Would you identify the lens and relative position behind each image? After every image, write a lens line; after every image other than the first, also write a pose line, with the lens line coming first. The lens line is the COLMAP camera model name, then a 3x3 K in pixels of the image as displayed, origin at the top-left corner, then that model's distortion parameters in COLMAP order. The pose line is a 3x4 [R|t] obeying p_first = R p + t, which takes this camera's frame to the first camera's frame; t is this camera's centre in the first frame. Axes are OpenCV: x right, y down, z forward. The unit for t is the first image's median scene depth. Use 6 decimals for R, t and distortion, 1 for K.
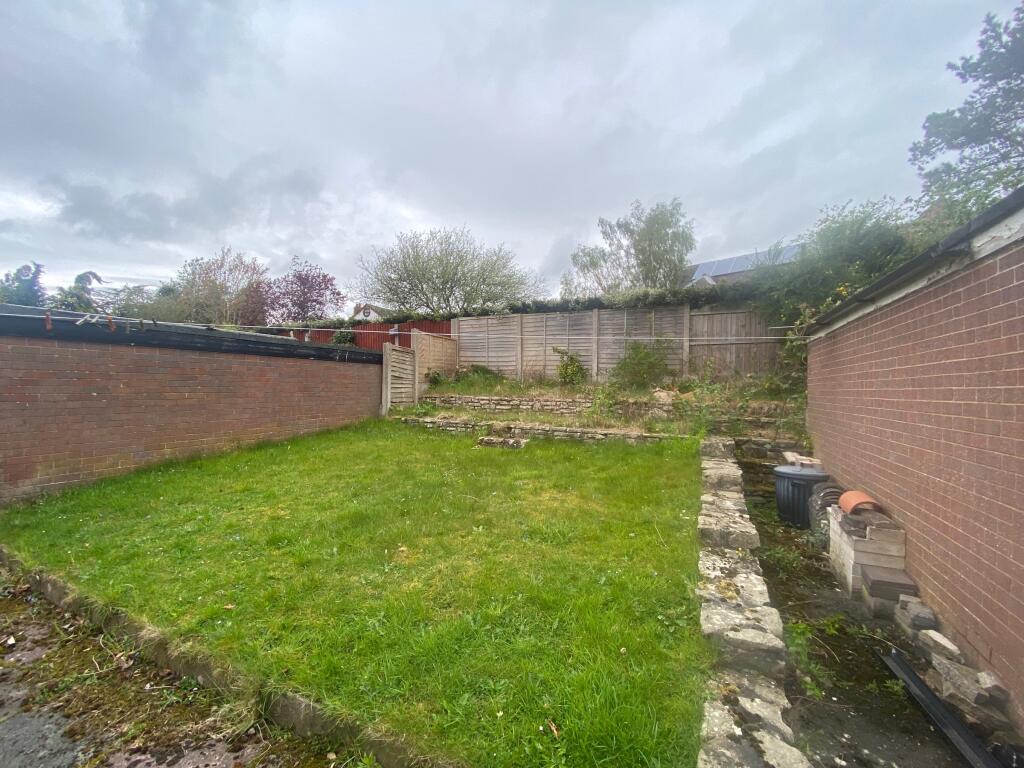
lens RADIAL K [[402.9, 0, 515.5], [0, 402.9, 380.2], [0, 0, 1]] dist [0.000545, -0.014242]
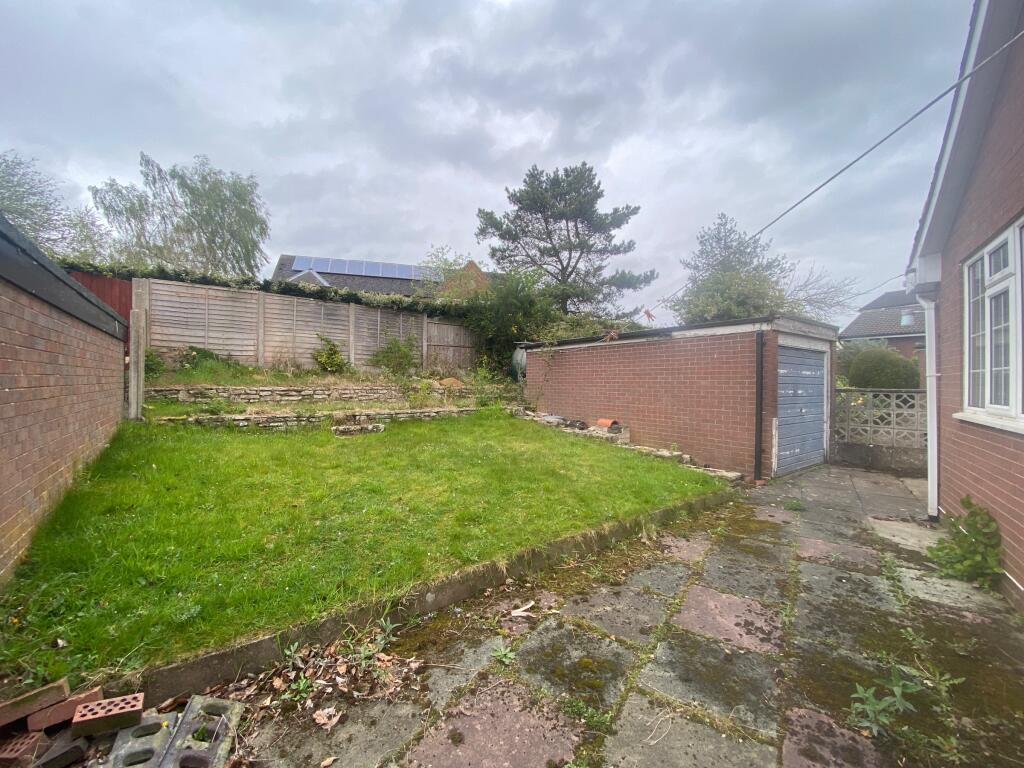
lens RADIAL K [[402.9, 0, 515.5], [0, 402.9, 380.2], [0, 0, 1]] dist [0.000545, -0.014242]
pose [[0.468723, -0.007467, 0.883313, -0.553362], [-0.013850, 0.999779, 0.015801, 0.004708], [-0.883236, -0.019641, 0.468516, 0.117591]]
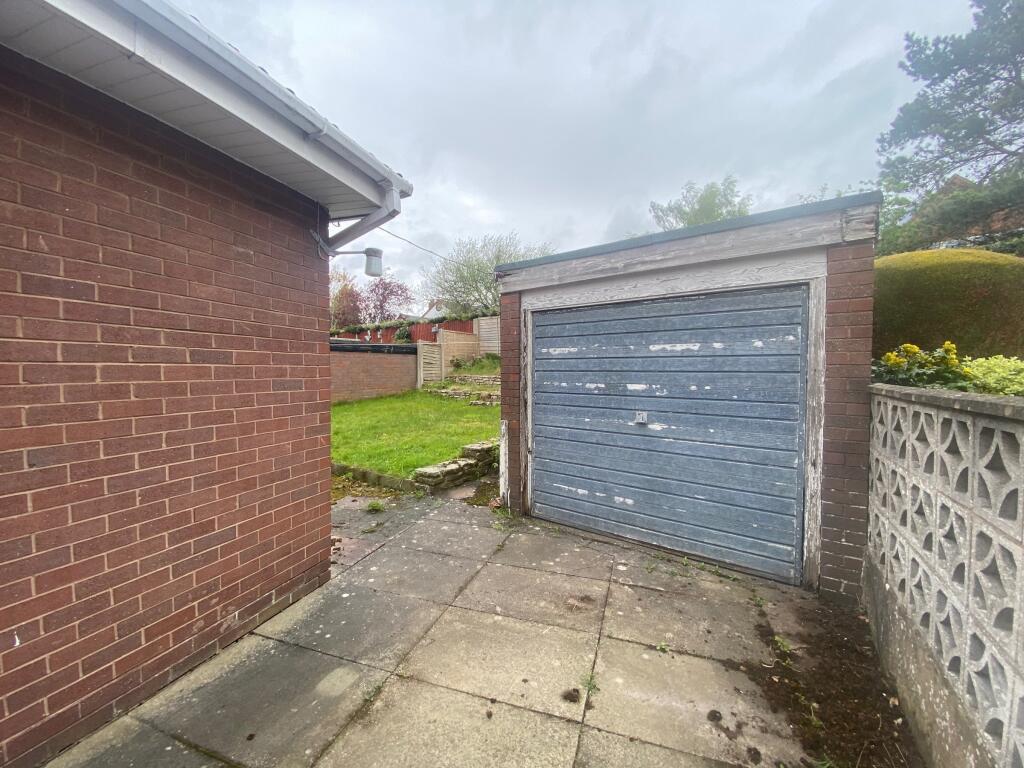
lens RADIAL K [[397.4, 0, 512.0], [0, 397.4, 384.0], [0, 0, 1]] dist [0.001479, 0.000083]
pose [[0.978538, -0.005936, -0.205983, 0.312595], [0.016167, 0.998716, 0.048019, 0.005054], [0.205433, -0.050319, 0.977377, -0.368765]]
